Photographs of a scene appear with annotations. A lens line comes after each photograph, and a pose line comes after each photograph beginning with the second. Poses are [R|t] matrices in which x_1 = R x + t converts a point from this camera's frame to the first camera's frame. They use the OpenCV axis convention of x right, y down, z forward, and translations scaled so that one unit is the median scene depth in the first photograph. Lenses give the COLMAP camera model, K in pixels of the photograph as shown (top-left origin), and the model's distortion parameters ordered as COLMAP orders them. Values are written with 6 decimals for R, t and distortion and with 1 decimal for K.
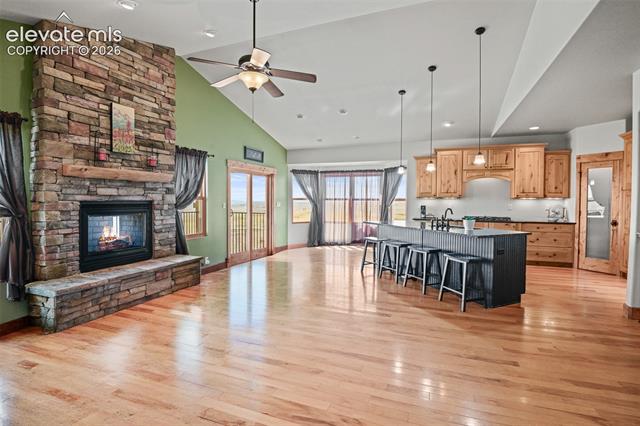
lens RADIAL K [[300.6, 0, 322.6], [0, 300.6, 208.0], [0, 0, 1]] dist [-0.039232, -0.000277]
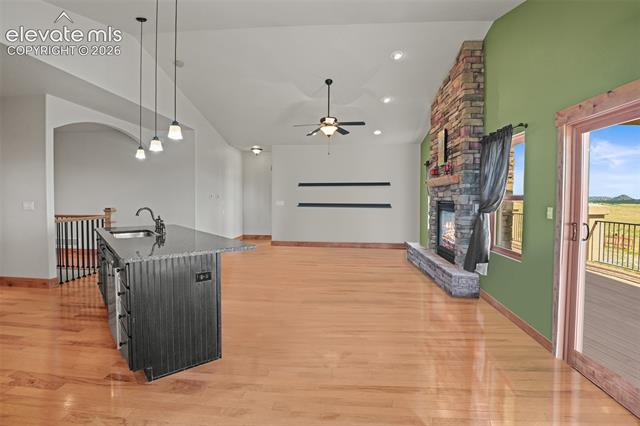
lens RADIAL K [[300.6, 0, 322.6], [0, 300.6, 208.0], [0, 0, 1]] dist [-0.039232, -0.000277]
pose [[-0.954785, 0.001720, -0.297293, 0.246588], [-0.015194, 0.998394, 0.054574, -0.056253], [0.296909, 0.056623, -0.953225, 2.078685]]
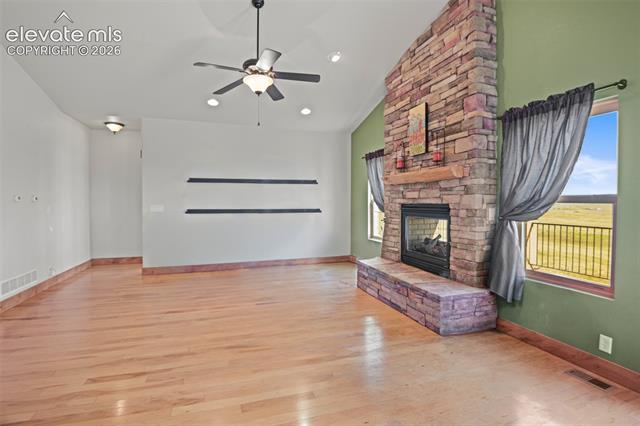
lens RADIAL K [[300.6, 0, 322.6], [0, 300.6, 208.0], [0, 0, 1]] dist [-0.039232, -0.000277]
pose [[-0.766590, 0.010916, -0.642044, 0.194078], [-0.019149, 0.999022, 0.039849, -0.041897], [0.641852, 0.042843, -0.765631, 1.501606]]
